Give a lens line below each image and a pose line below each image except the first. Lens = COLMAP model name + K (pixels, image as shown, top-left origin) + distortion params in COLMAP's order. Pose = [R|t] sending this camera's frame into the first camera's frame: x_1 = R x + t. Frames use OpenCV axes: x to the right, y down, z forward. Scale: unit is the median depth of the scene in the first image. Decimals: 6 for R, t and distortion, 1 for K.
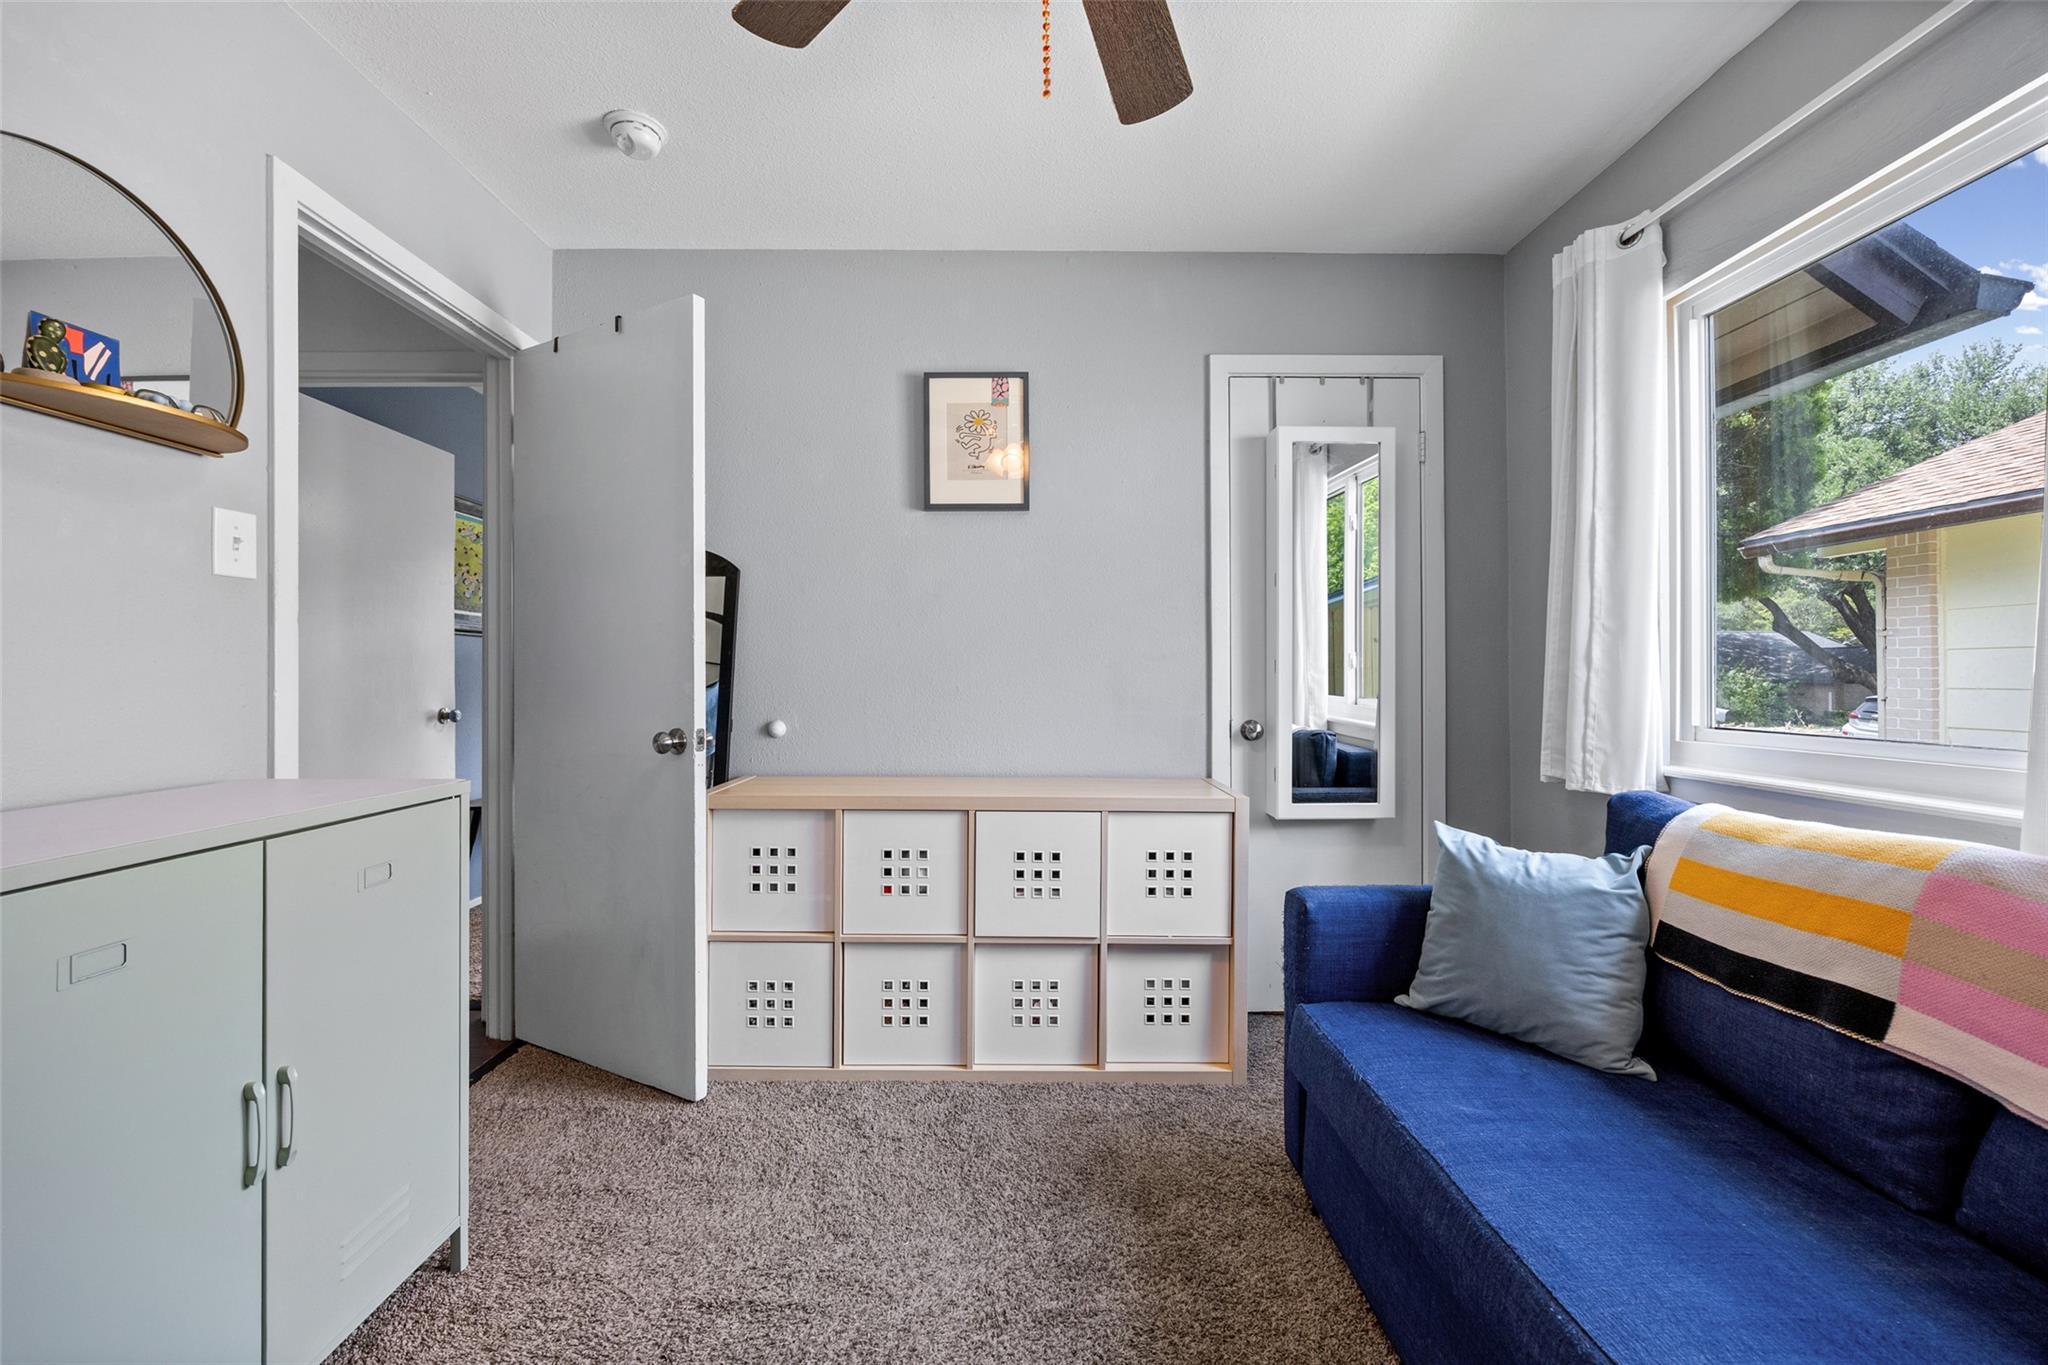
lens RADIAL K [[784.0, 0, 1016.7], [0, 784.0, 680.5], [0, 0, 1]] dist [-0.001302, 0.000034]
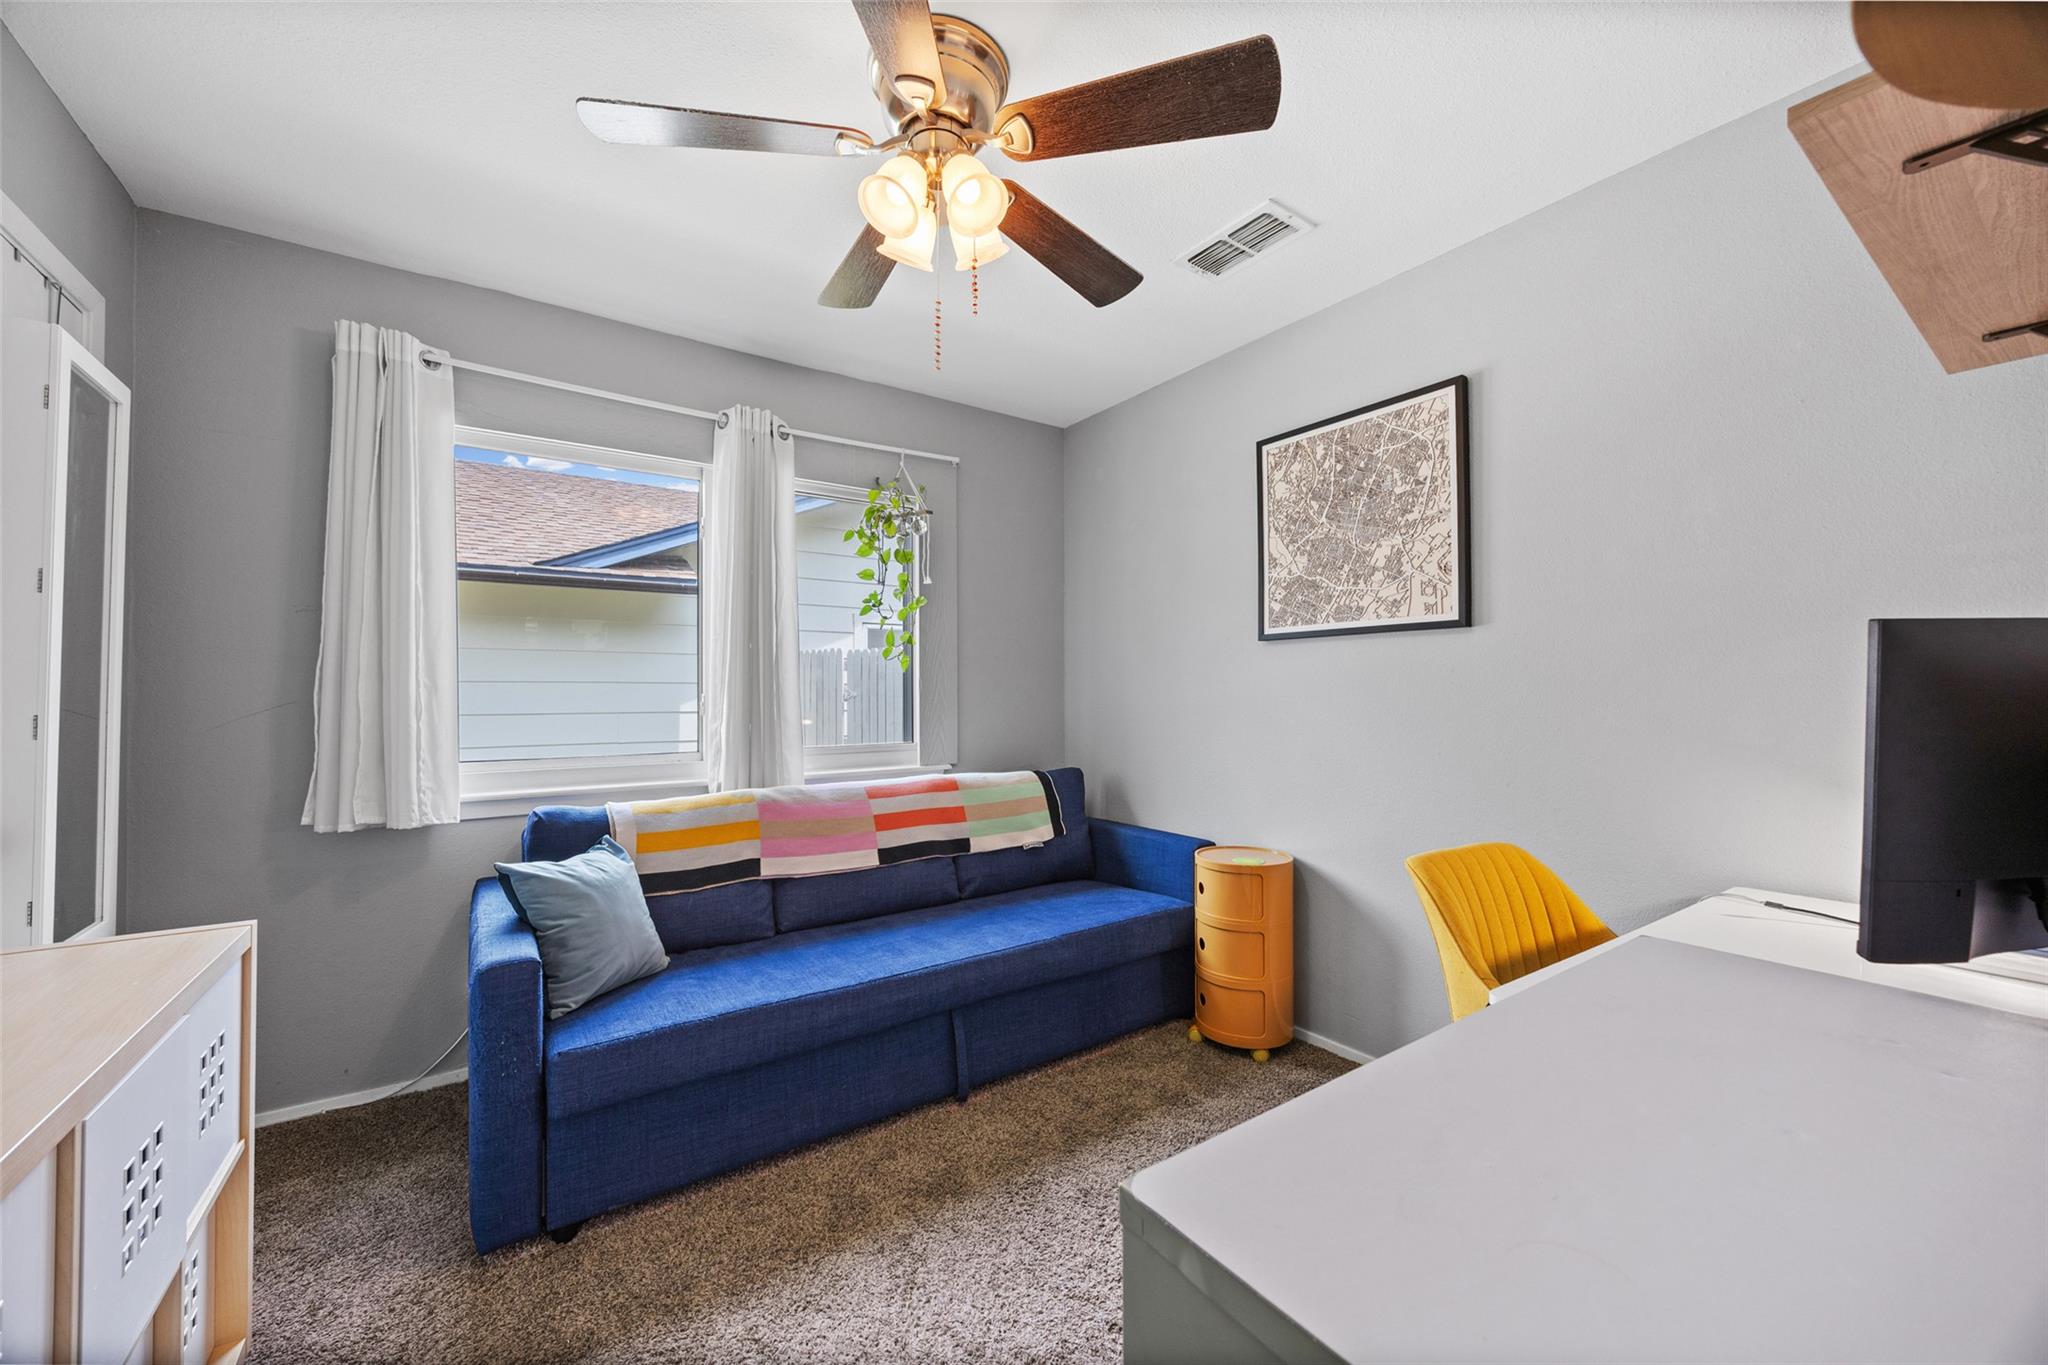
lens RADIAL K [[784.0, 0, 1016.7], [0, 784.0, 680.5], [0, 0, 1]] dist [-0.001302, 0.000034]
pose [[-0.564179, 0.015377, 0.825509, -1.047988], [0.004963, 0.999872, -0.015233, -0.074014], [-0.825637, -0.004497, -0.564183, 1.361760]]
